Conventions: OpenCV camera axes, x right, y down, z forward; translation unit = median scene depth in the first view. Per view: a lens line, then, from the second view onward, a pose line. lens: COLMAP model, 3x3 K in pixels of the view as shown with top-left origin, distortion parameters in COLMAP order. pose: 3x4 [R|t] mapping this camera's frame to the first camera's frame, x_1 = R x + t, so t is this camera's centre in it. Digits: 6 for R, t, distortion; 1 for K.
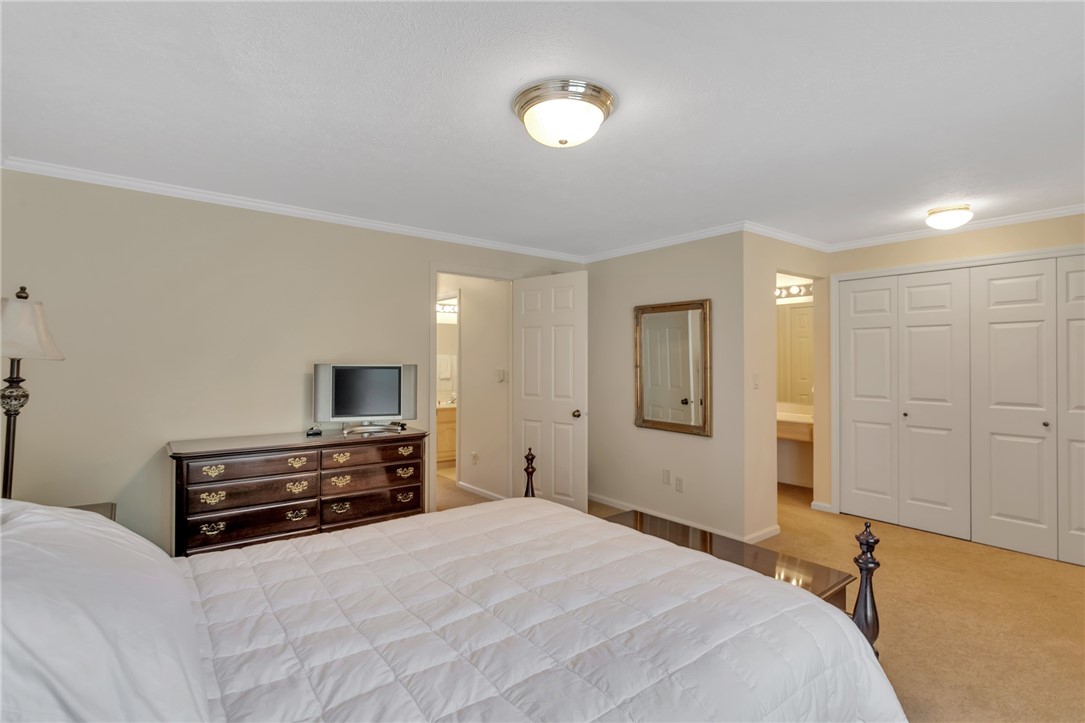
lens RADIAL K [[522.9, 0, 541.2], [0, 522.9, 357.7], [0, 0, 1]] dist [-0.000249, 0.000381]
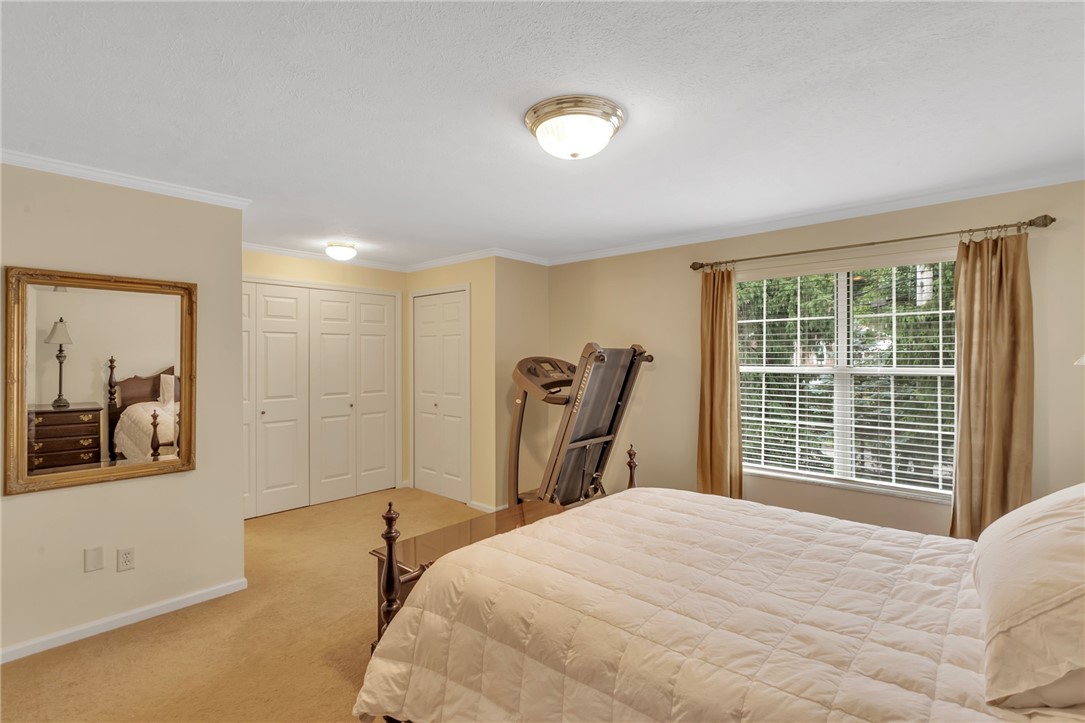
lens RADIAL K [[522.9, 0, 541.2], [0, 522.9, 357.7], [0, 0, 1]] dist [-0.000249, 0.000381]
pose [[-0.175172, -0.002772, 0.984534, -0.537739], [-0.002462, 0.999994, 0.002377, -0.010810], [-0.984535, -0.002008, -0.175178, 0.699811]]
